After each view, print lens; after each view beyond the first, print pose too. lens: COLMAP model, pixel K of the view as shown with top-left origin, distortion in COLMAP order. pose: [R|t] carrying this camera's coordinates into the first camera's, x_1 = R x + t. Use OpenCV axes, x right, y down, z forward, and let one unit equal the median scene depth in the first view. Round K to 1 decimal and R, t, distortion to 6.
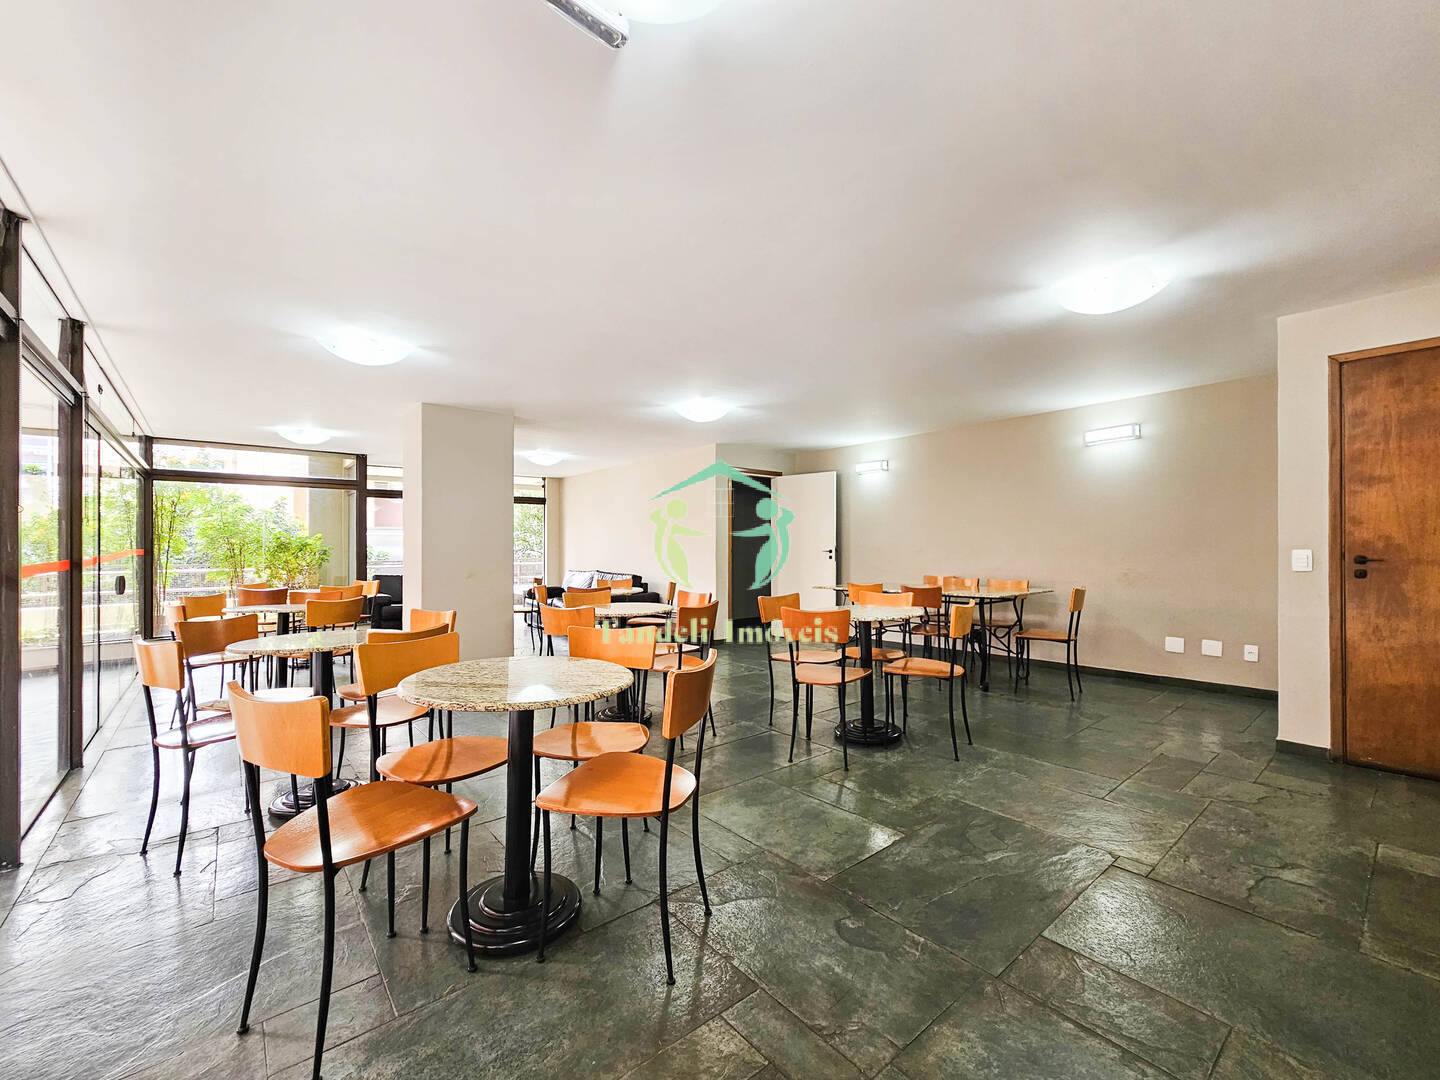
lens RADIAL K [[608.5, 0, 715.5], [0, 608.5, 549.5], [0, 0, 1]] dist [0.000738, 0.000106]
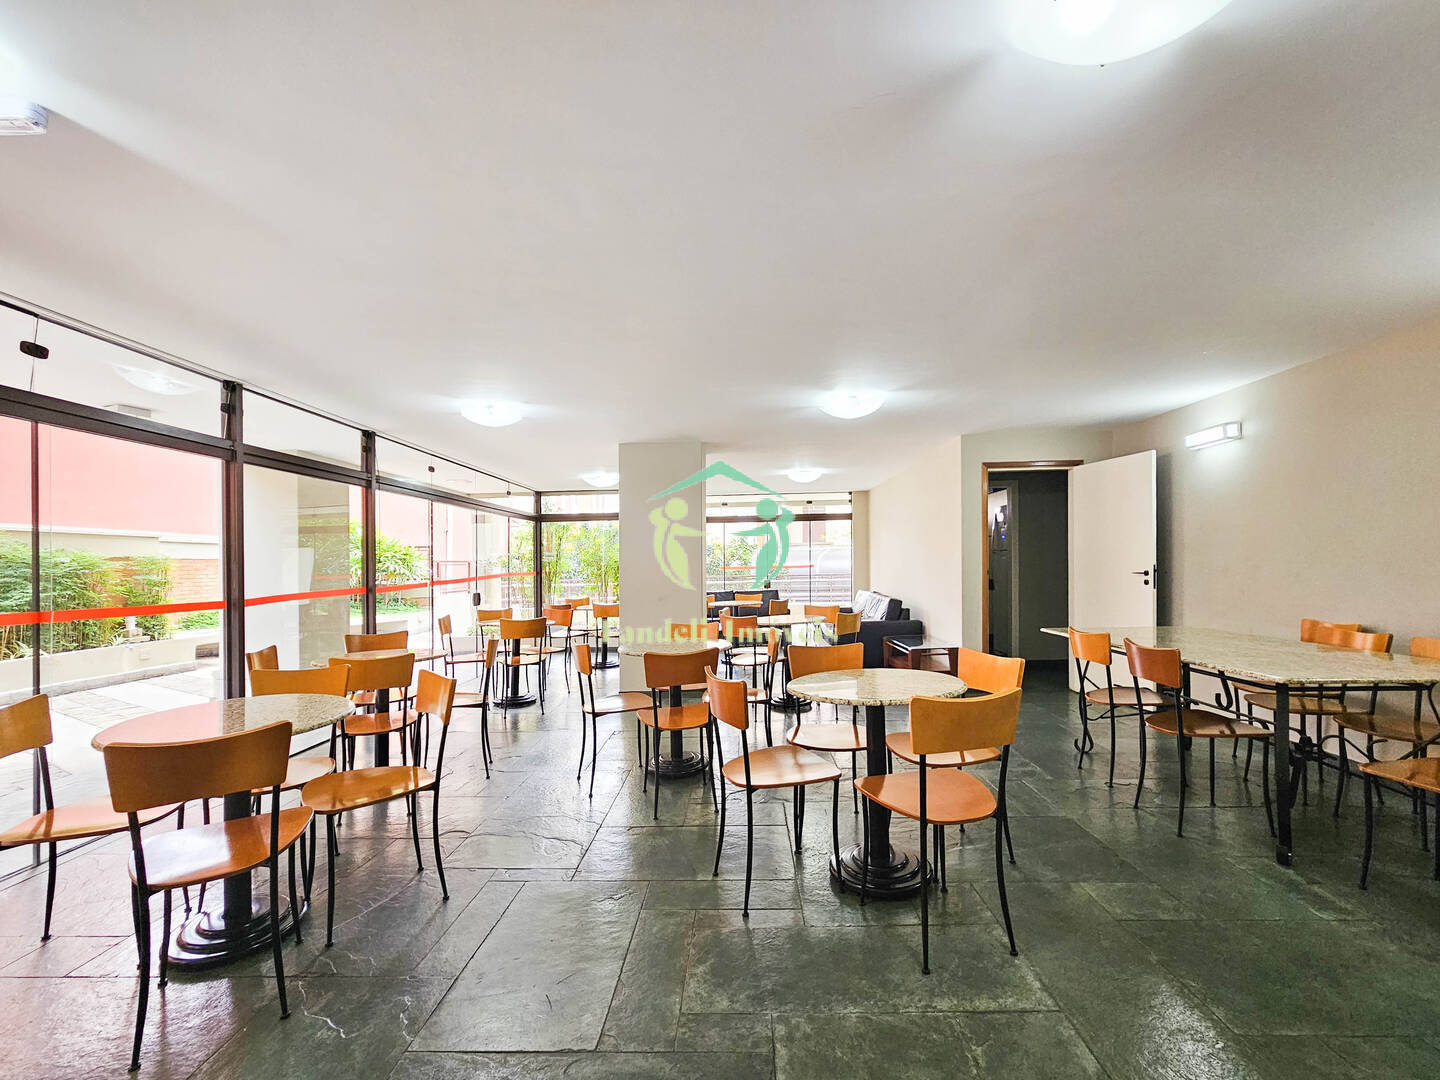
lens RADIAL K [[608.5, 0, 715.5], [0, 608.5, 549.5], [0, 0, 1]] dist [0.000738, 0.000106]
pose [[0.738962, -0.022482, -0.673372, 0.288488], [0.012510, 0.999729, -0.019649, -0.015218], [0.673631, 0.006096, 0.739043, 0.205574]]
